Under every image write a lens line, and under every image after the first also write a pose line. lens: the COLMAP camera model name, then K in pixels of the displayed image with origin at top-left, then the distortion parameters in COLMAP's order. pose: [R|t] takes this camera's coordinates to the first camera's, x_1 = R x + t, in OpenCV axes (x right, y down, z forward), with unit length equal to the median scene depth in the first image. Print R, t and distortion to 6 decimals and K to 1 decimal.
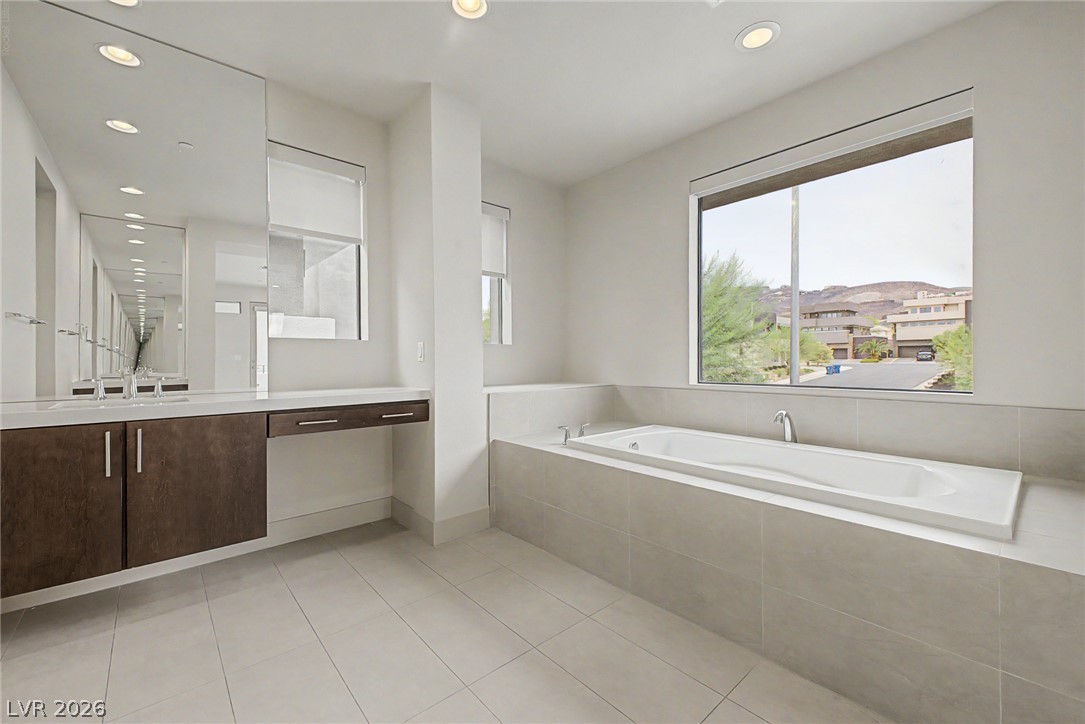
lens RADIAL K [[443.1, 0, 542.5], [0, 443.1, 362.0], [0, 0, 1]] dist [0.026687, -0.000040]
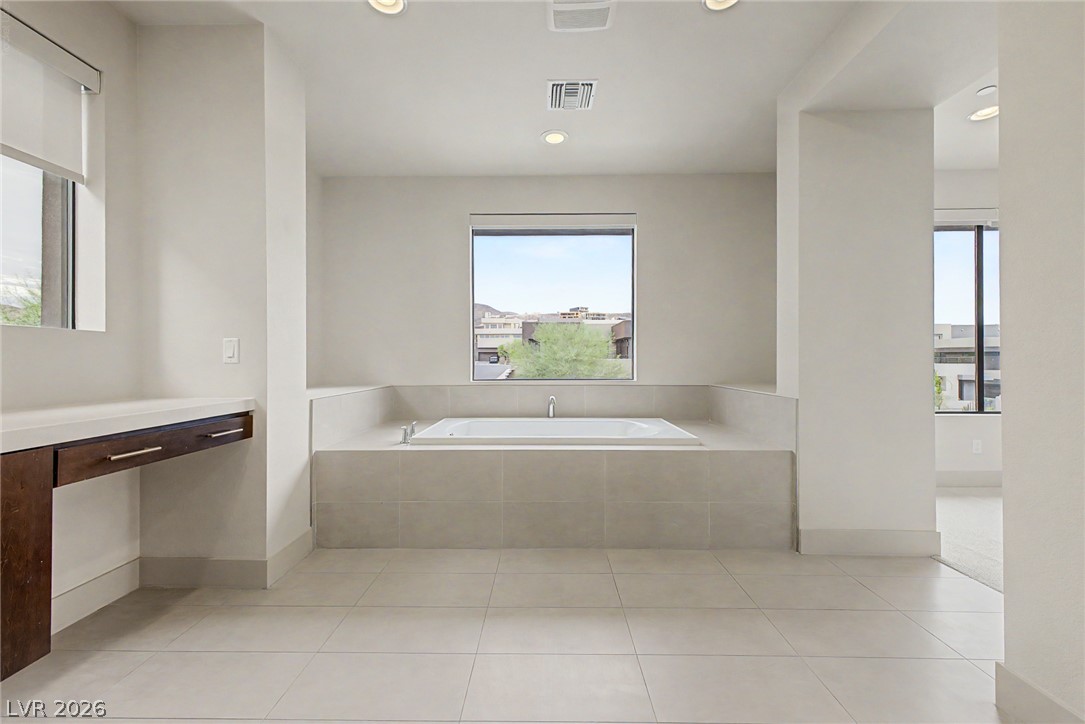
lens RADIAL K [[430.4, 0, 542.5], [0, 430.4, 362.0], [0, 0, 1]] dist [0.024233, -0.010195]
pose [[0.673440, -0.001996, 0.739239, -0.455195], [0.007457, 0.999964, -0.004094, 0.003692], [-0.739204, 0.008270, 0.673430, 0.080998]]
